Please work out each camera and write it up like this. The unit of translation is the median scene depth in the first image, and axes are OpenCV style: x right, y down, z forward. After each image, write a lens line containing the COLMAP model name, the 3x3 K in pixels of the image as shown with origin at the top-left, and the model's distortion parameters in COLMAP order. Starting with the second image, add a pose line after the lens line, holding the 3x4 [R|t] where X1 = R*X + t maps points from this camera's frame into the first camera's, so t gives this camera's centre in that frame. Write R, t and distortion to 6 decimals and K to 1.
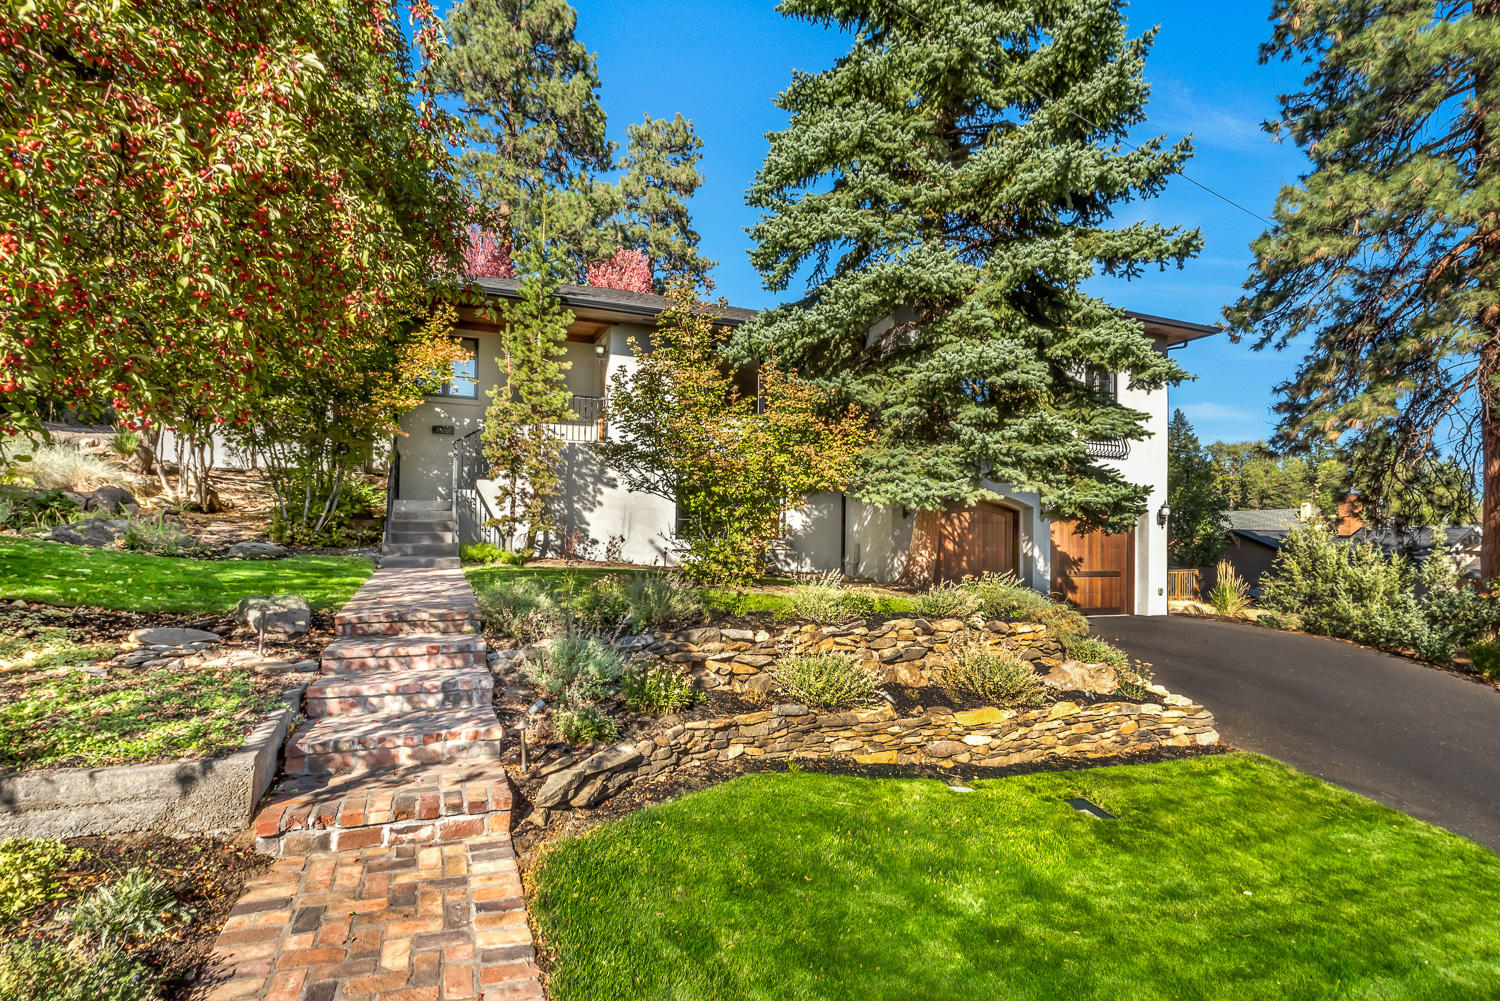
lens RADIAL K [[669.8, 0, 749.2], [0, 669.8, 466.8], [0, 0, 1]] dist [0.001051, 0.000076]
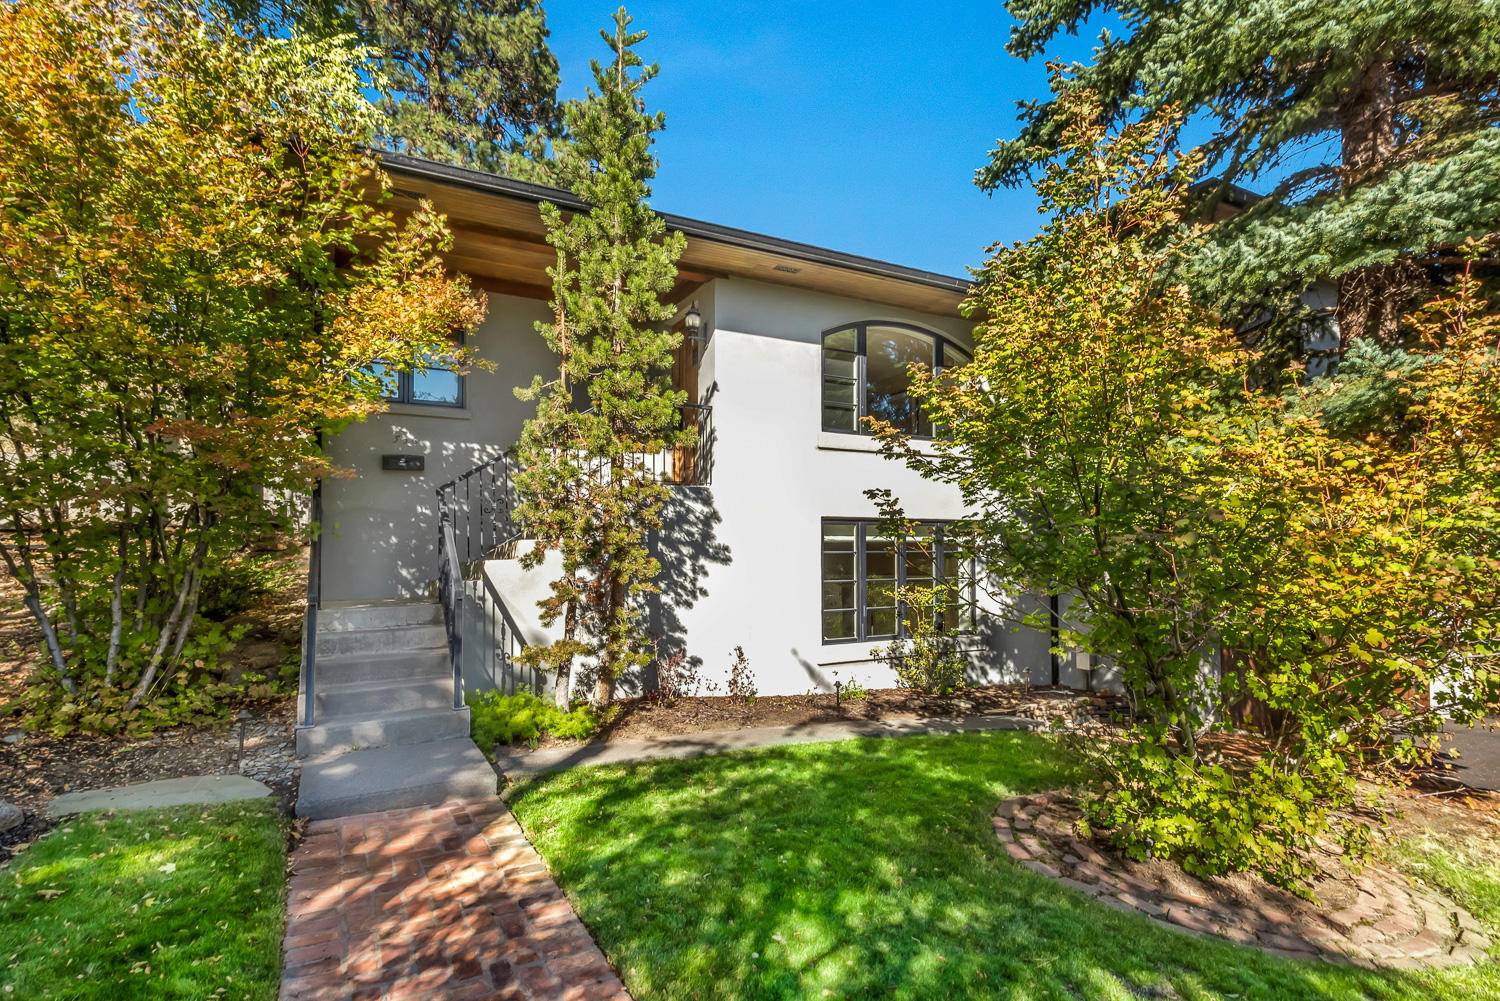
lens RADIAL K [[688.7, 0, 746.7], [0, 688.7, 482.8], [0, 0, 1]] dist [0.015501, -0.000404]
pose [[0.994426, -0.013785, 0.104536, -0.246092], [0.014331, 0.999887, -0.004473, -0.033963], [-0.104462, 0.005947, 0.994511, 0.420589]]
